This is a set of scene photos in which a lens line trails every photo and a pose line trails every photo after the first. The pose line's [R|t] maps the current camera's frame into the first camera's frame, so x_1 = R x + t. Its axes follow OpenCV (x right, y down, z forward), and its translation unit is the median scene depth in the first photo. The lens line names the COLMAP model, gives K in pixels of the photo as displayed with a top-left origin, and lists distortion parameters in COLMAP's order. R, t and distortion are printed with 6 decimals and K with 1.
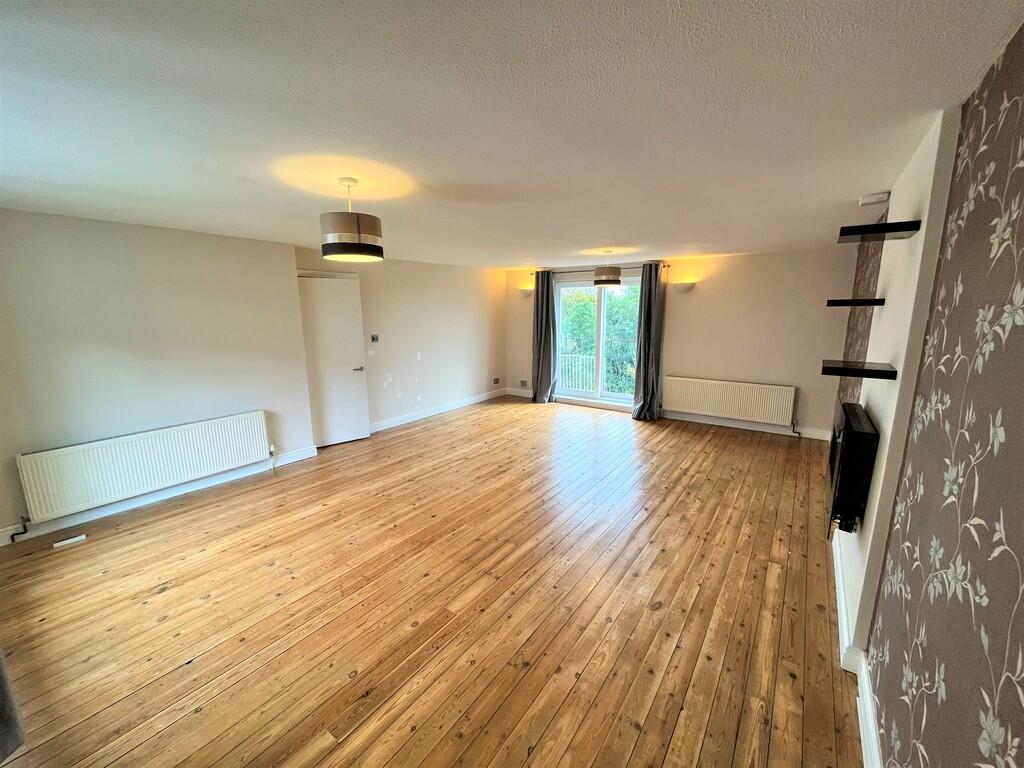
lens RADIAL K [[410.0, 0, 511.9], [0, 410.0, 385.6], [0, 0, 1]] dist [-0.003595, -0.000550]
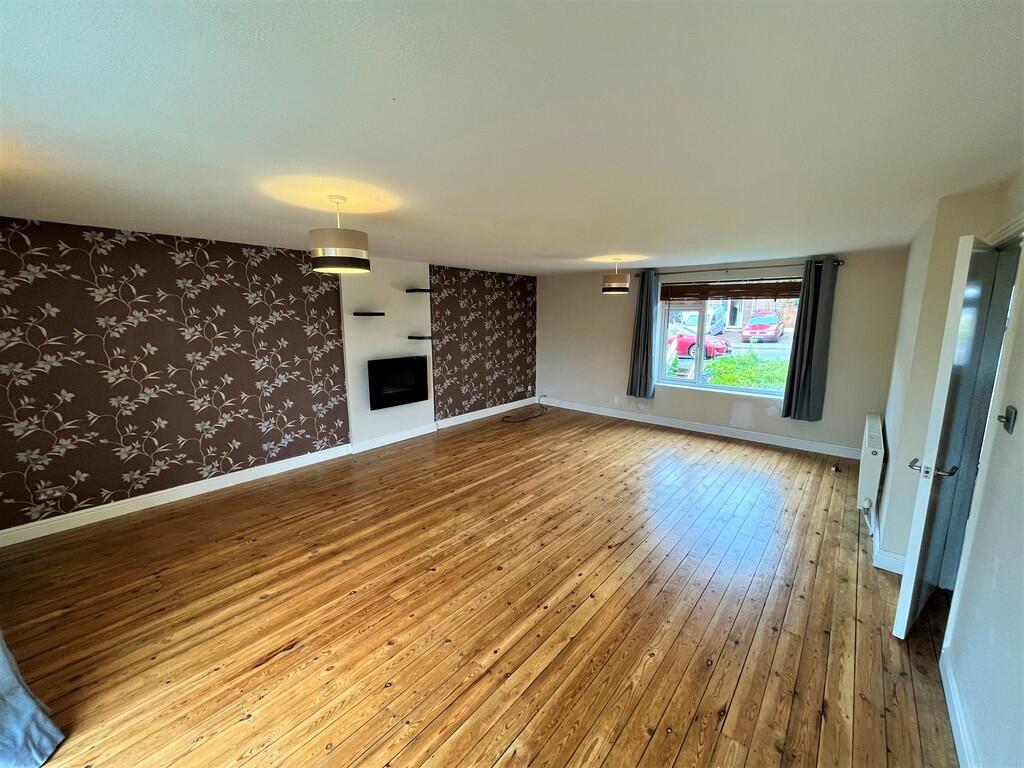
lens RADIAL K [[410.0, 0, 515.0], [0, 410.0, 382.6], [0, 0, 1]] dist [-0.003595, -0.000550]
pose [[-0.997301, -0.008202, 0.072967, -0.007525], [0.017131, 0.940327, 0.339840, -0.315581], [-0.071400, 0.340173, -0.937648, 1.667829]]
